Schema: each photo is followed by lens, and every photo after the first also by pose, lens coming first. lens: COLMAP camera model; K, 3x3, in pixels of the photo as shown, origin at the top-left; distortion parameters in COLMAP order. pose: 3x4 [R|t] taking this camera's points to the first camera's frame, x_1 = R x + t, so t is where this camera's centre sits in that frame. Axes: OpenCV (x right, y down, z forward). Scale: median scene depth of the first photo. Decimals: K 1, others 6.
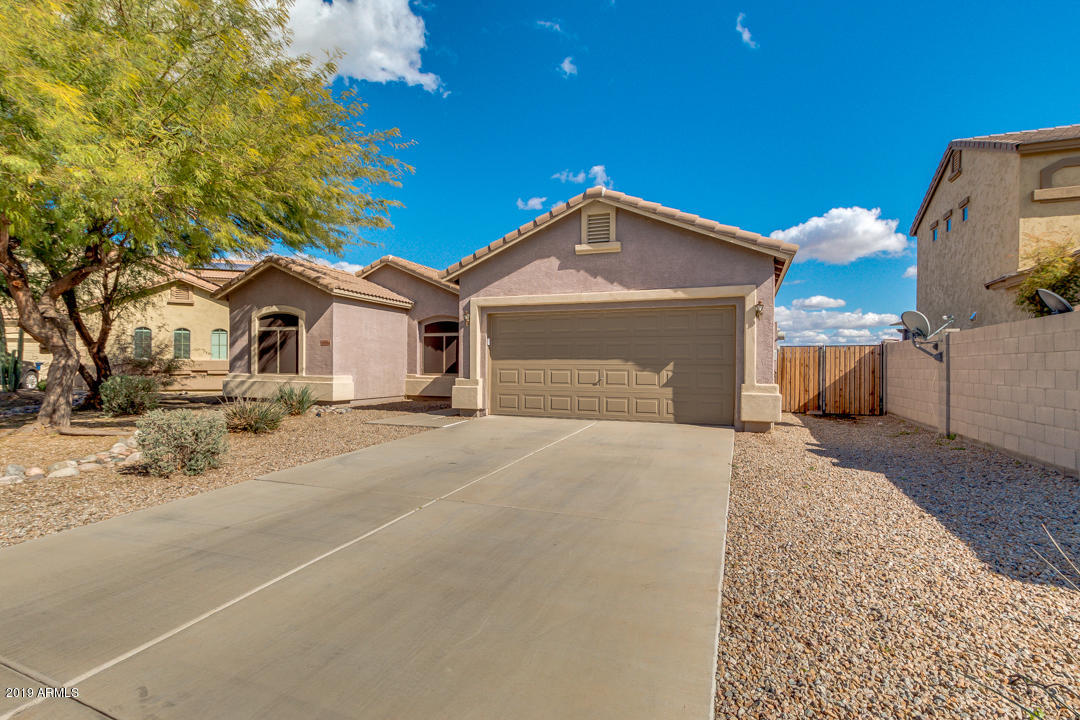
lens RADIAL K [[500.9, 0, 541.9], [0, 500.9, 362.6], [0, 0, 1]] dist [0.000454, -0.001182]
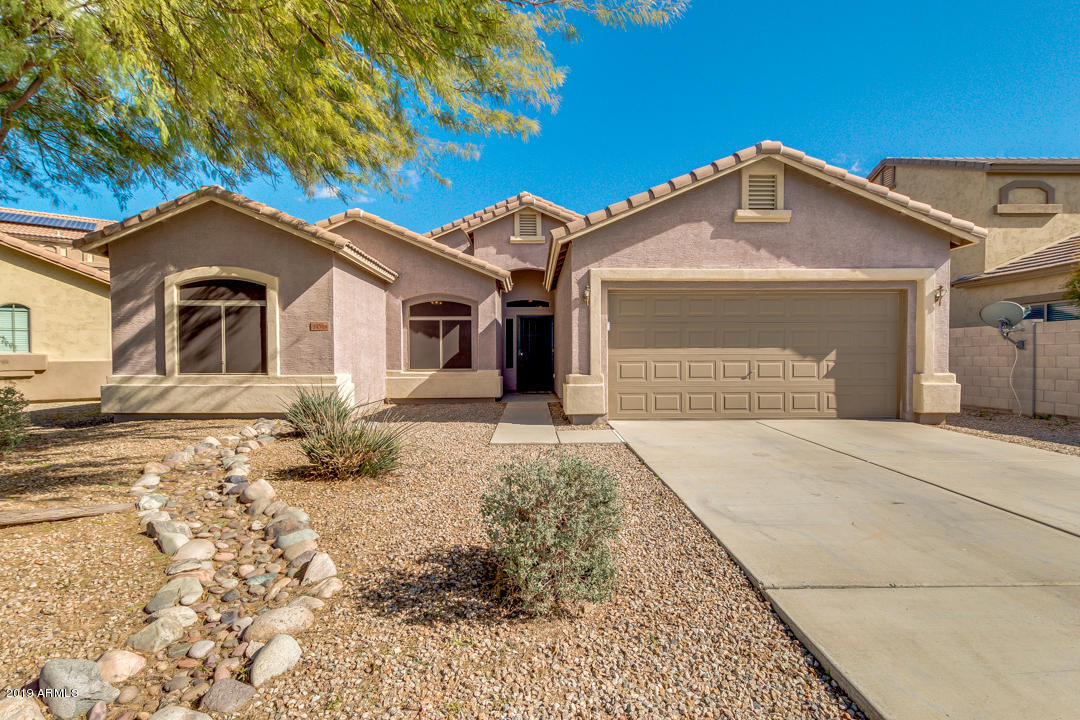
lens RADIAL K [[500.9, 0, 541.9], [0, 500.9, 362.6], [0, 0, 1]] dist [0.000454, -0.001182]
pose [[0.927617, -0.013084, 0.373305, -0.492315], [0.007257, 0.999829, 0.017010, 0.000672], [-0.373463, -0.013070, 0.927553, 0.319591]]
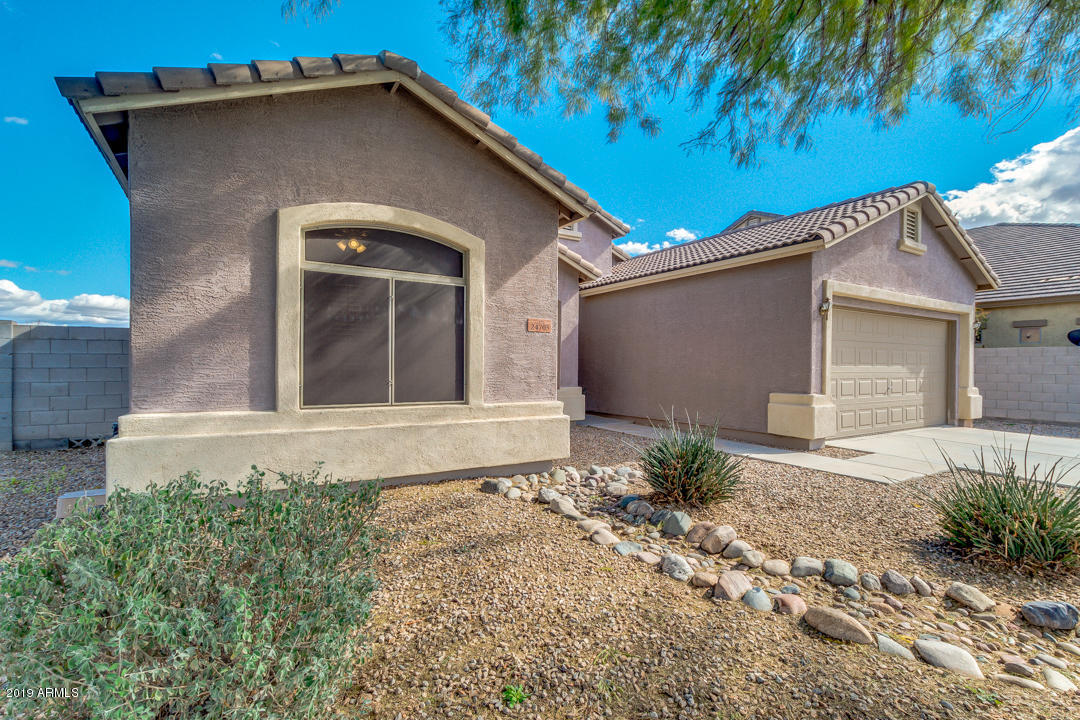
lens RADIAL K [[500.9, 0, 541.9], [0, 500.9, 362.6], [0, 0, 1]] dist [0.000454, -0.001182]
pose [[0.602059, 0.004293, 0.798440, -0.940859], [-0.005543, 0.999984, -0.001197, -0.008151], [-0.798433, -0.003705, 0.602073, 0.894569]]
